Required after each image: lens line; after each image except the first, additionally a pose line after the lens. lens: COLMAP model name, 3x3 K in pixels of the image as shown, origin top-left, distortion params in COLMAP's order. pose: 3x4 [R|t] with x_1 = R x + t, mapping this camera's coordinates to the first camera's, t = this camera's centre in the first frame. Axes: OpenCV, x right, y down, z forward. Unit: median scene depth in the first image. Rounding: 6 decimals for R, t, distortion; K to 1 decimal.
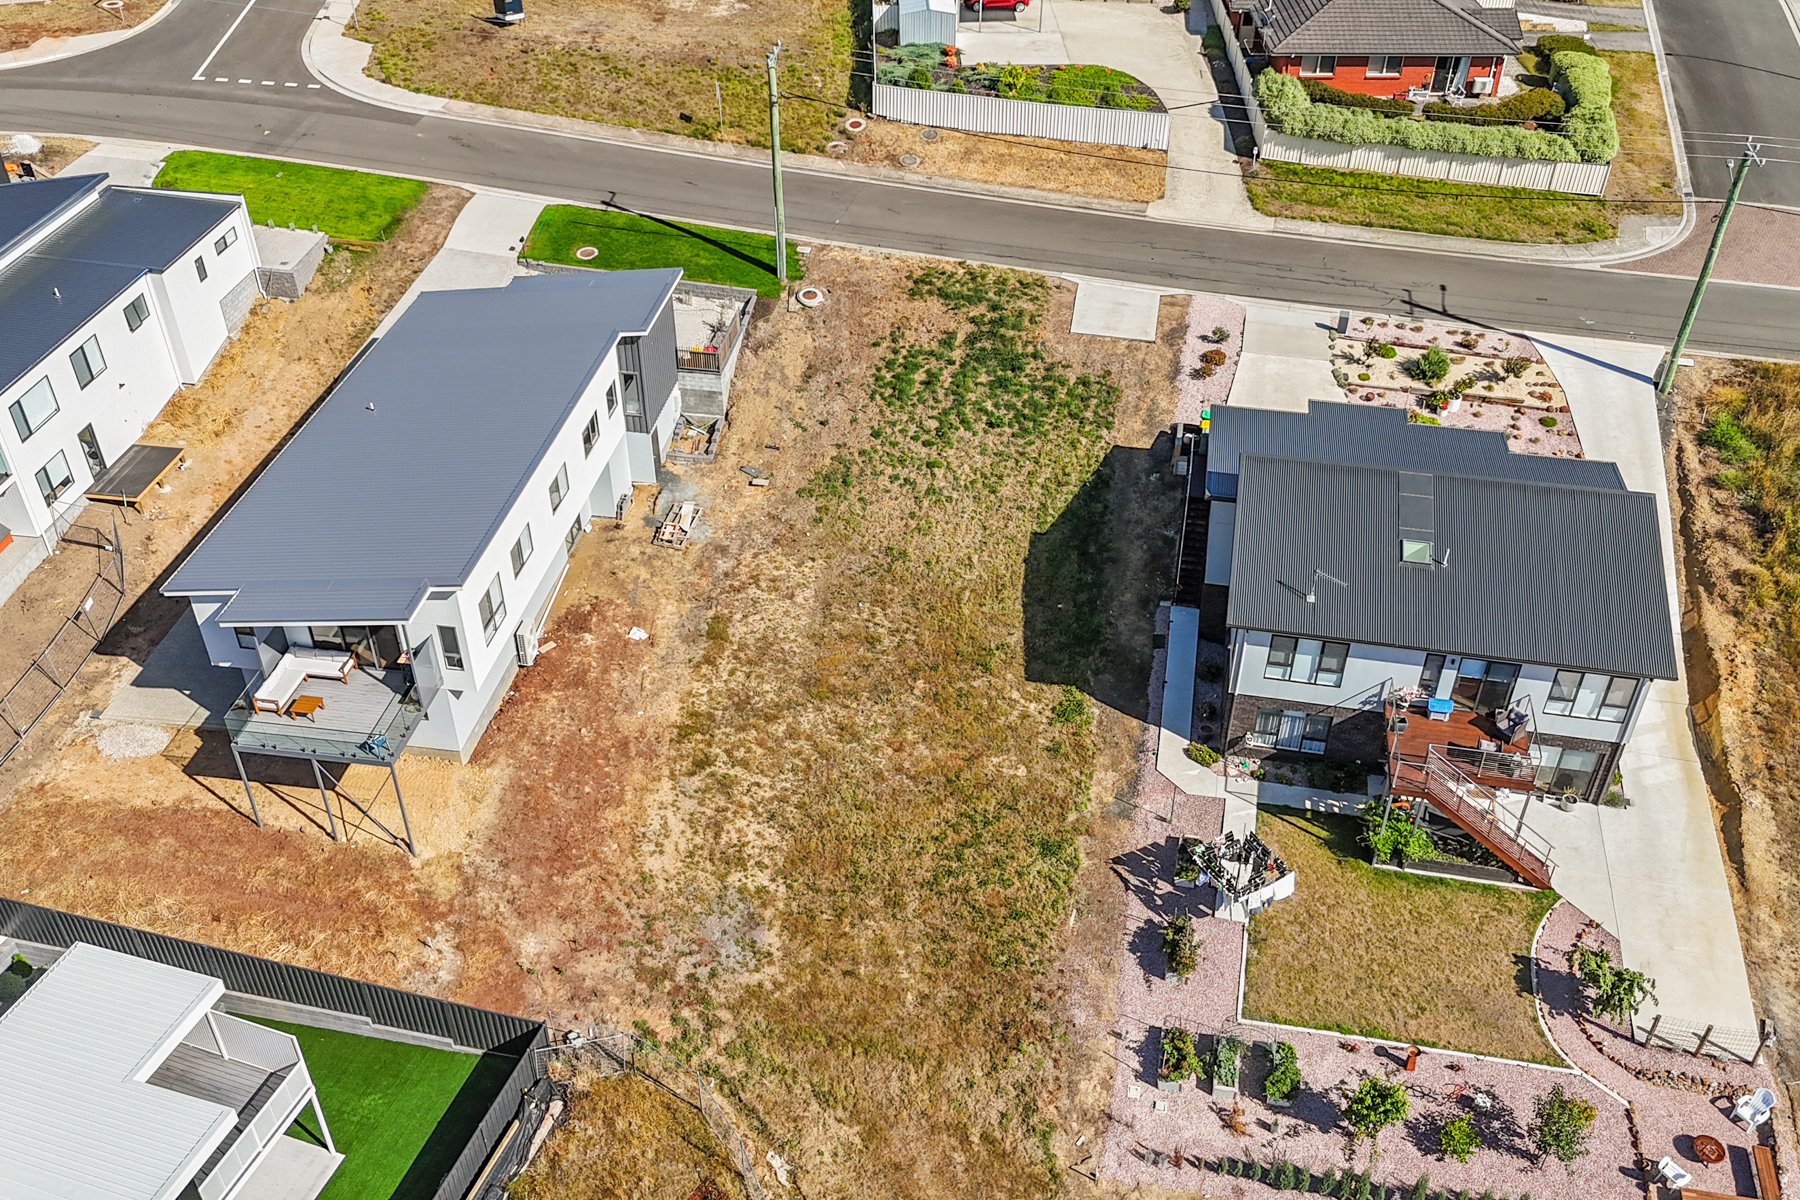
lens RADIAL K [[1568.3, 0, 907.9], [0, 1568.3, 594.9], [0, 0, 1]] dist [0.079084, -0.093838]
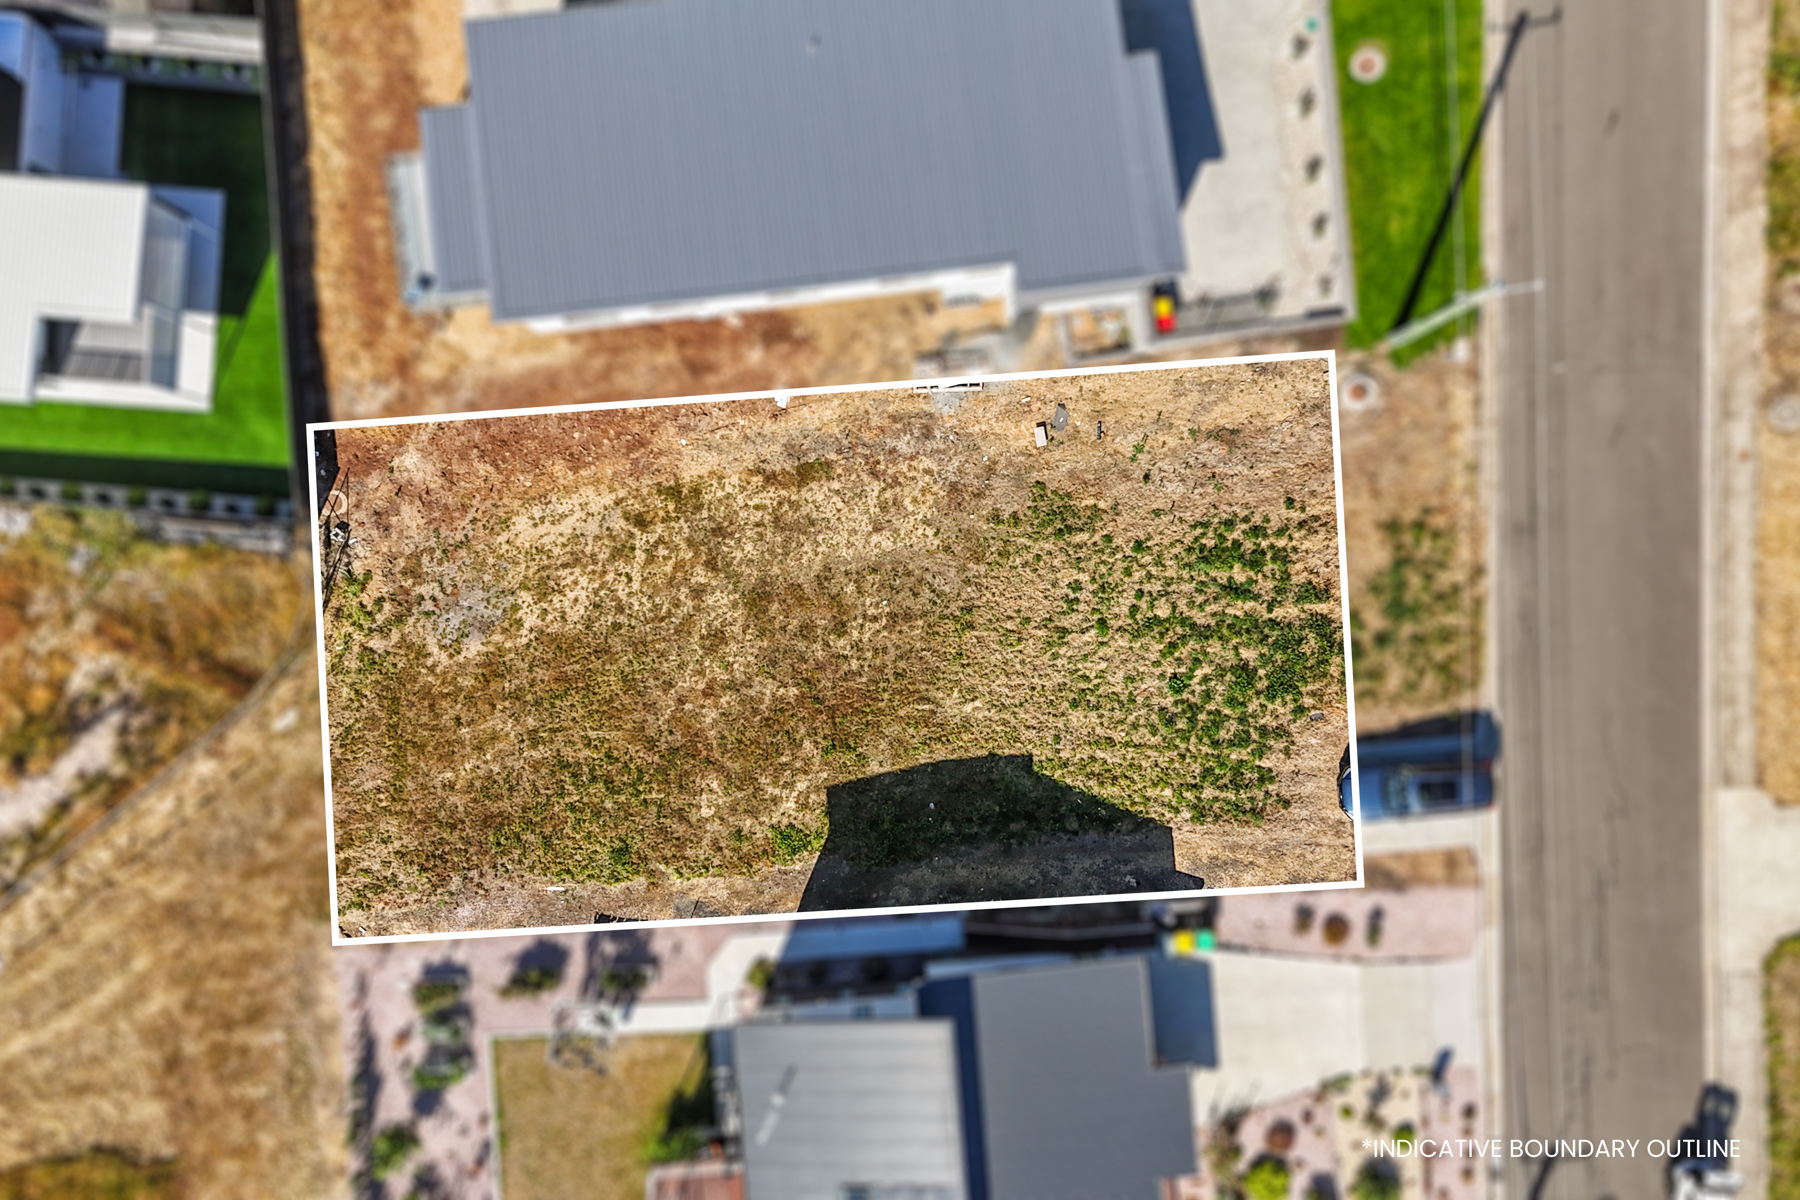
lens RADIAL K [[1568.3, 0, 907.9], [0, 1568.3, 594.9], [0, 0, 1]] dist [0.079084, -0.093838]
pose [[0.265283, 0.964164, -0.003545, -0.029647], [-0.598521, 0.167559, 0.783388, -0.806930], [0.755909, -0.205698, 0.621523, 0.445150]]
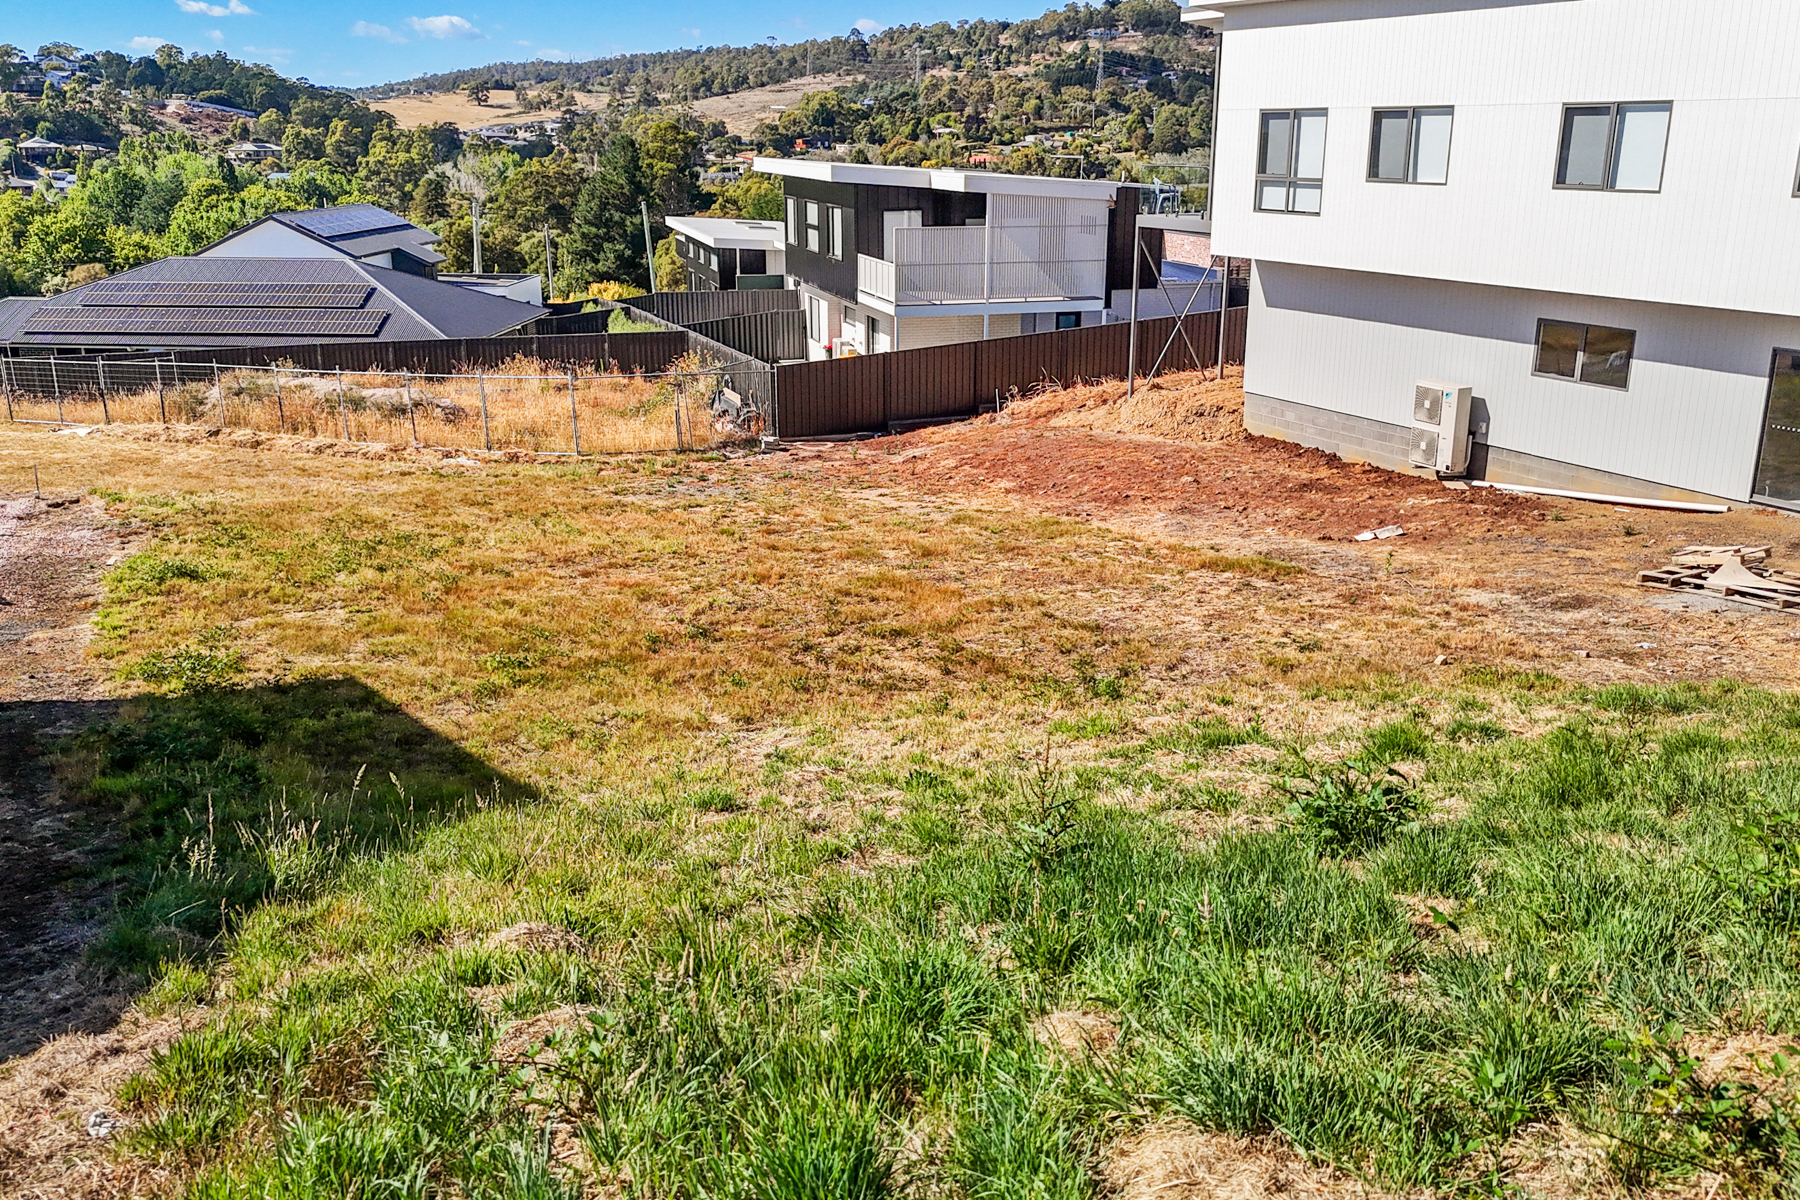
lens RADIAL K [[1568.3, 0, 907.9], [0, 1568.3, 594.9], [0, 0, 1]] dist [0.079084, -0.093838]
pose [[-0.815488, 0.153407, -0.558073, 0.160184], [-0.356831, 0.625909, 0.693477, -0.210945], [0.455687, 0.764660, -0.455681, 1.195816]]
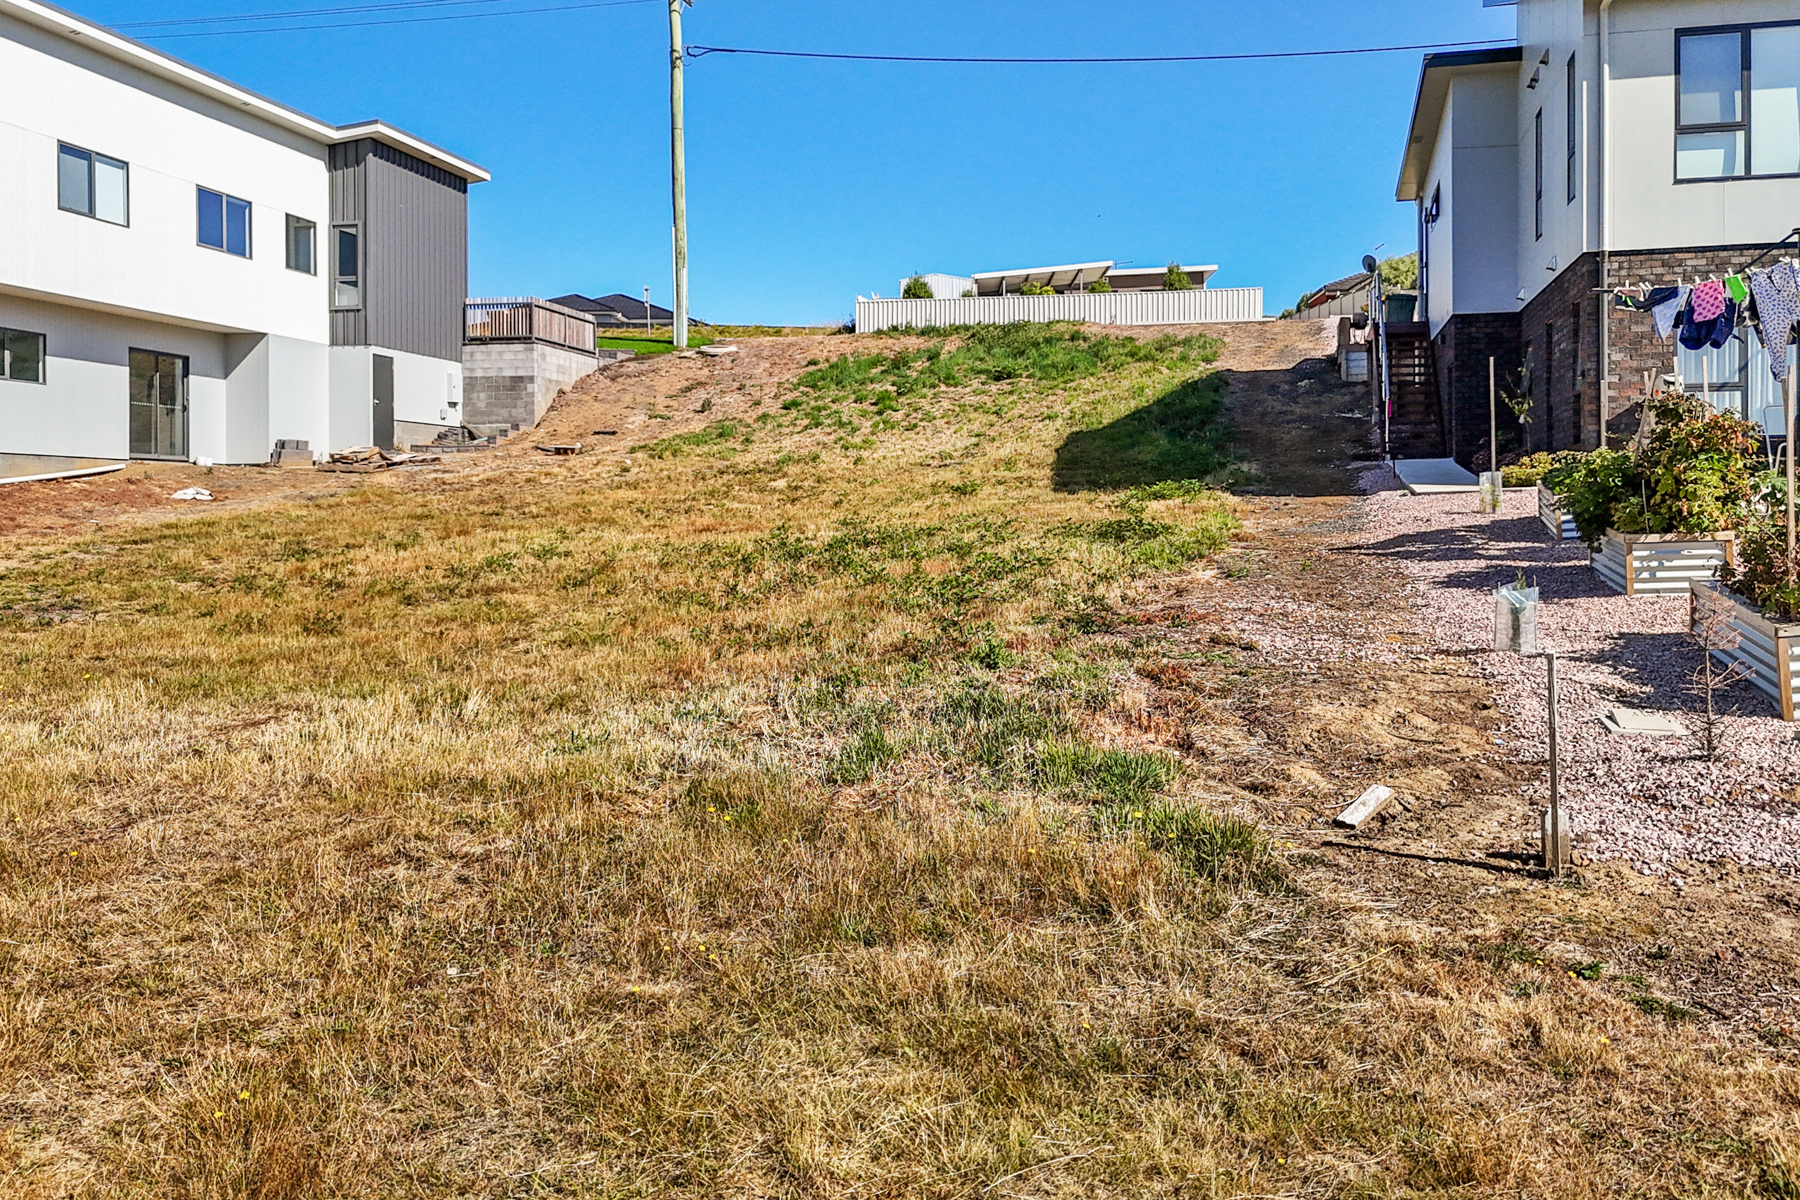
lens RADIAL K [[1611.1, 0, 908.5], [0, 1611.1, 510.1], [0, 0, 1]] dist [0.065898, -0.090690]
pose [[0.998648, -0.013074, -0.050304, 0.058639], [-0.020254, 0.793439, -0.608313, 0.322753], [0.047866, 0.608510, 0.792101, 0.674636]]
